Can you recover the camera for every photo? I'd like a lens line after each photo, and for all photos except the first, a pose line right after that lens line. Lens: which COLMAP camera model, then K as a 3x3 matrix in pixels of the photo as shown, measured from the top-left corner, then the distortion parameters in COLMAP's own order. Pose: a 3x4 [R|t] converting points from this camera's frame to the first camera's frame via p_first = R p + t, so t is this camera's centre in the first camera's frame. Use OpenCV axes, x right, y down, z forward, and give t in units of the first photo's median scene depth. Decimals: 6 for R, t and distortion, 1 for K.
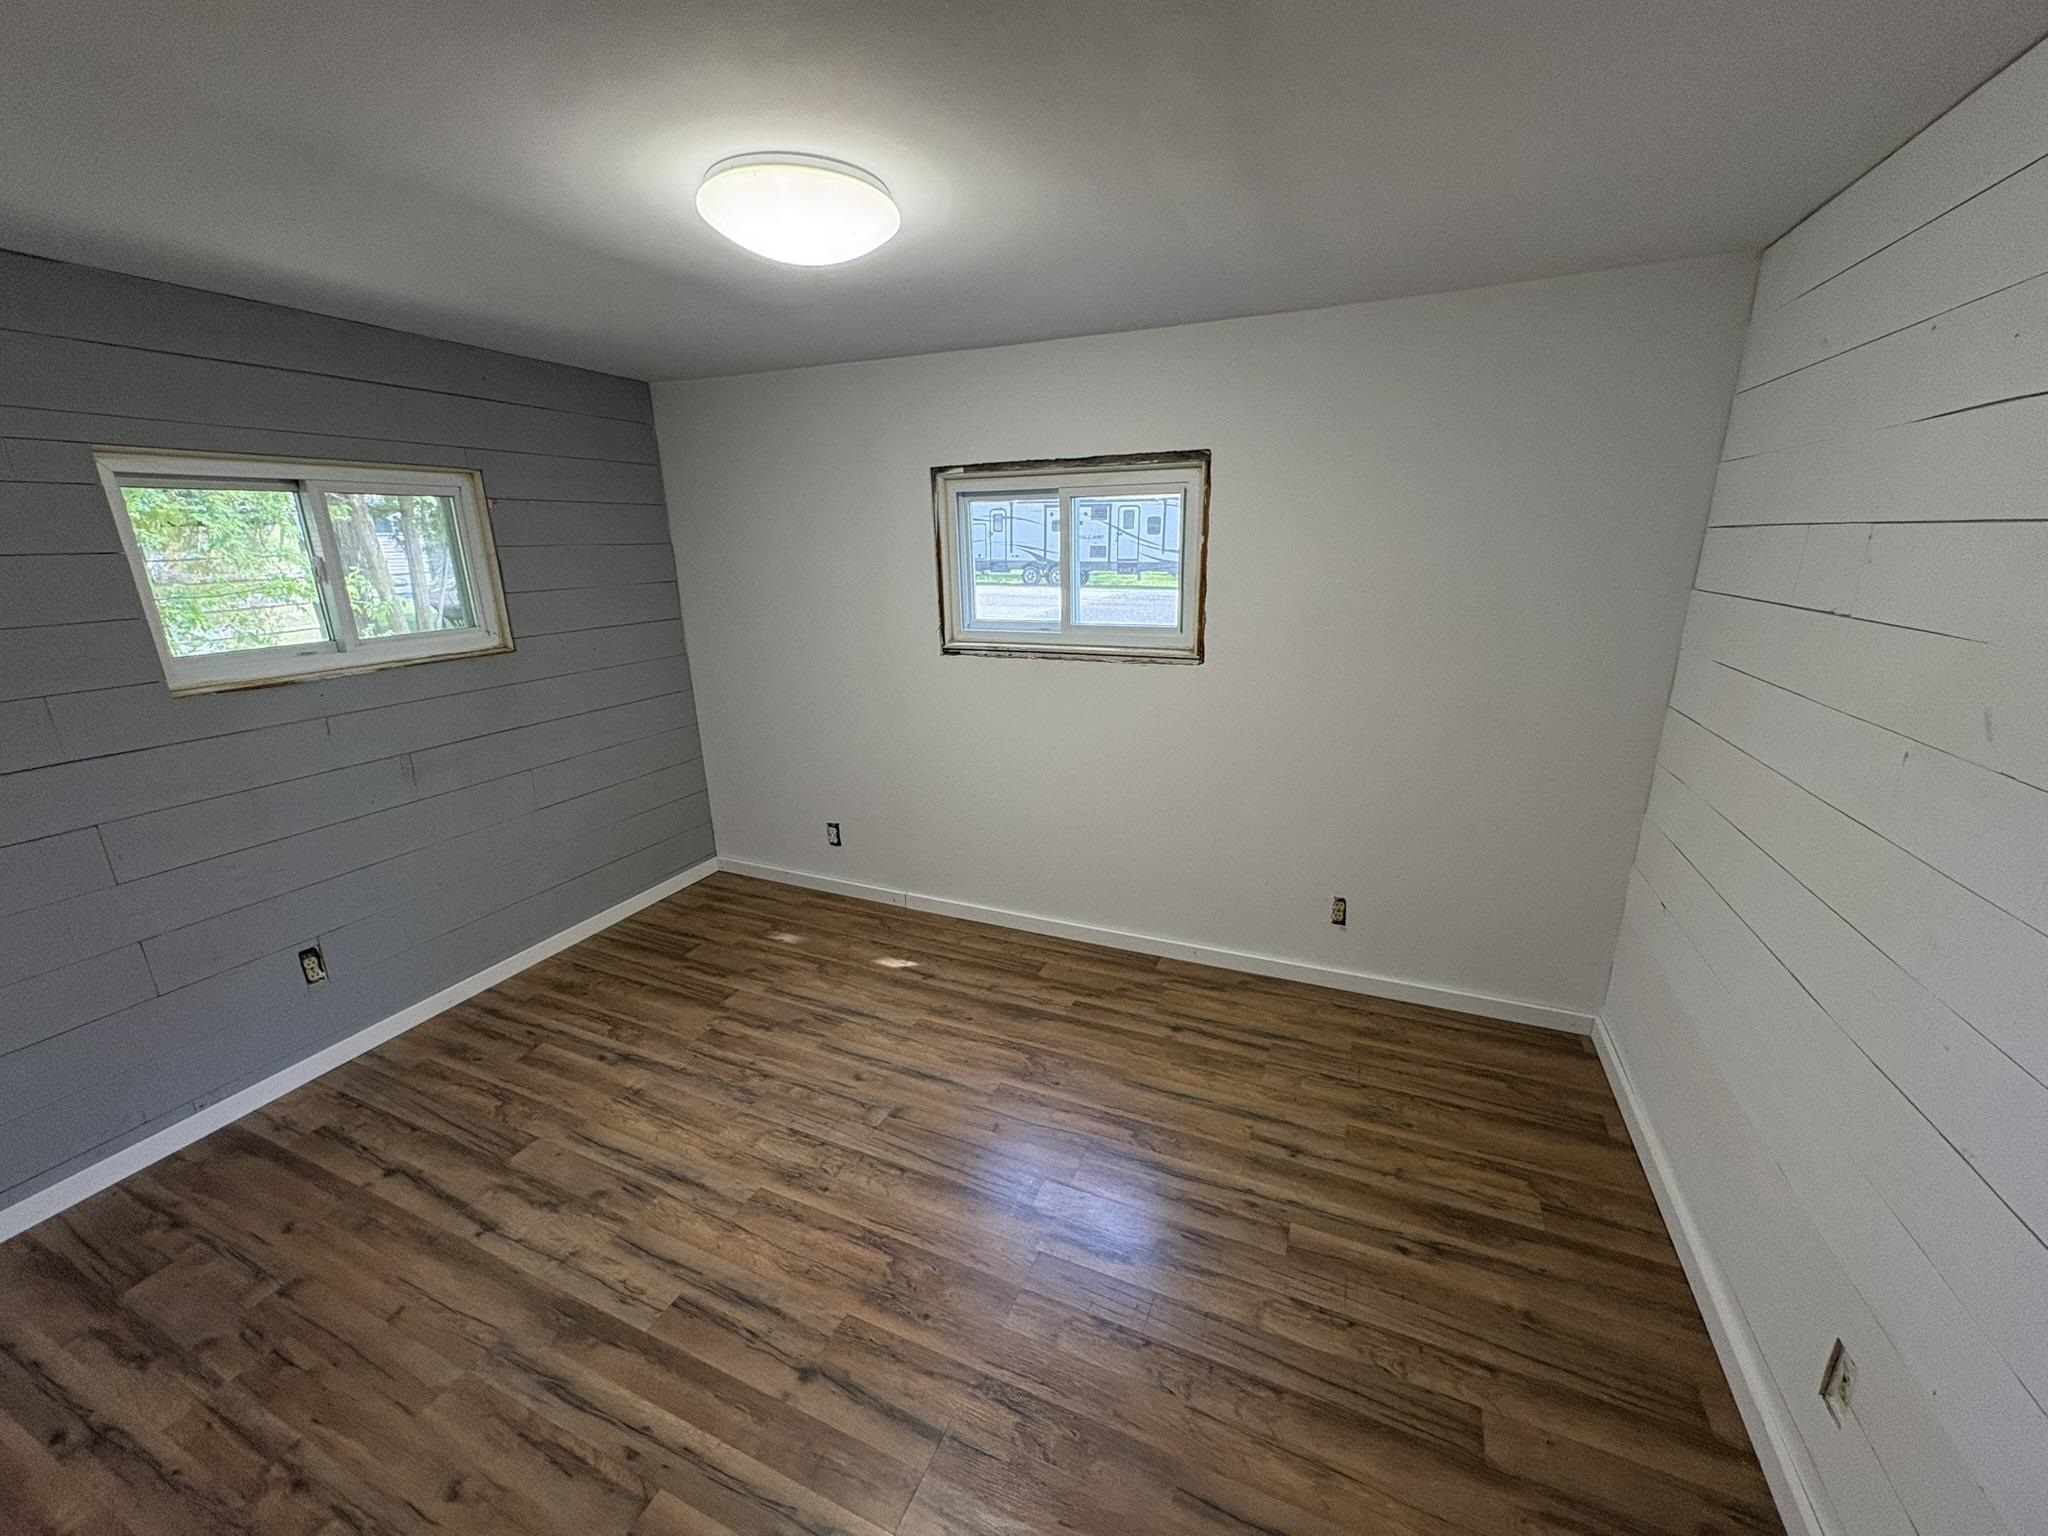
lens RADIAL K [[814.3, 0, 1022.5], [0, 814.3, 769.4], [0, 0, 1]] dist [-0.002862, -0.000121]
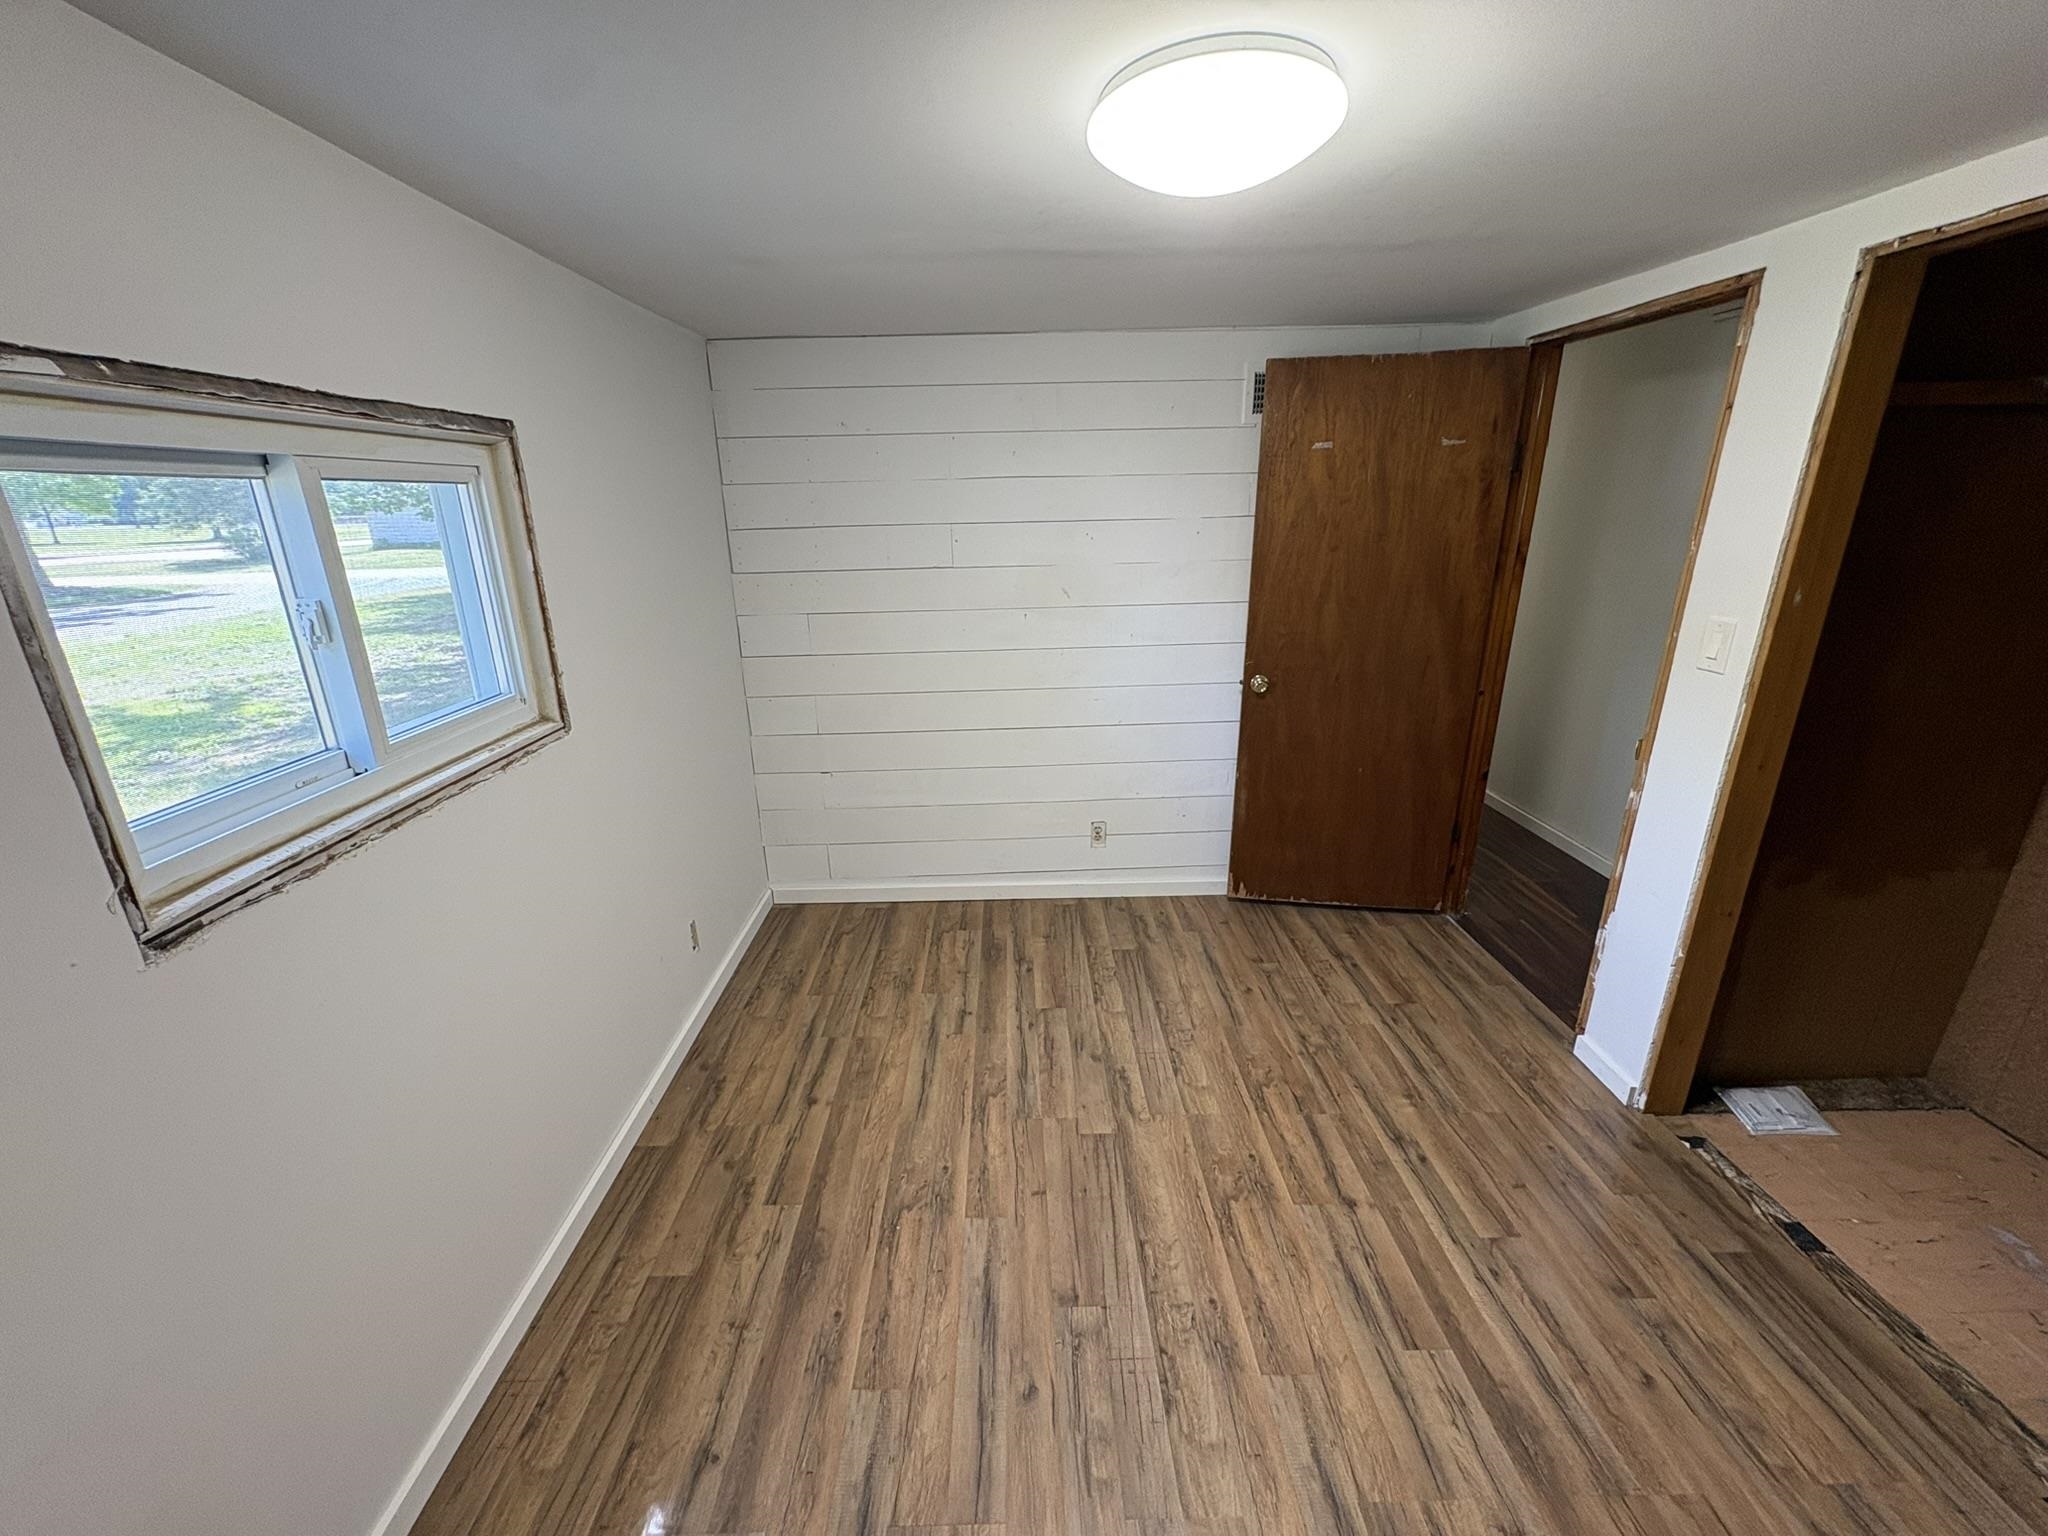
lens RADIAL K [[814.3, 0, 1022.5], [0, 814.3, 769.4], [0, 0, 1]] dist [-0.002862, -0.000121]
pose [[-0.418981, -0.258495, 0.870422, -0.680884], [0.275011, 0.877467, 0.392964, -0.328060], [-0.865346, 0.404020, -0.296553, 1.079518]]
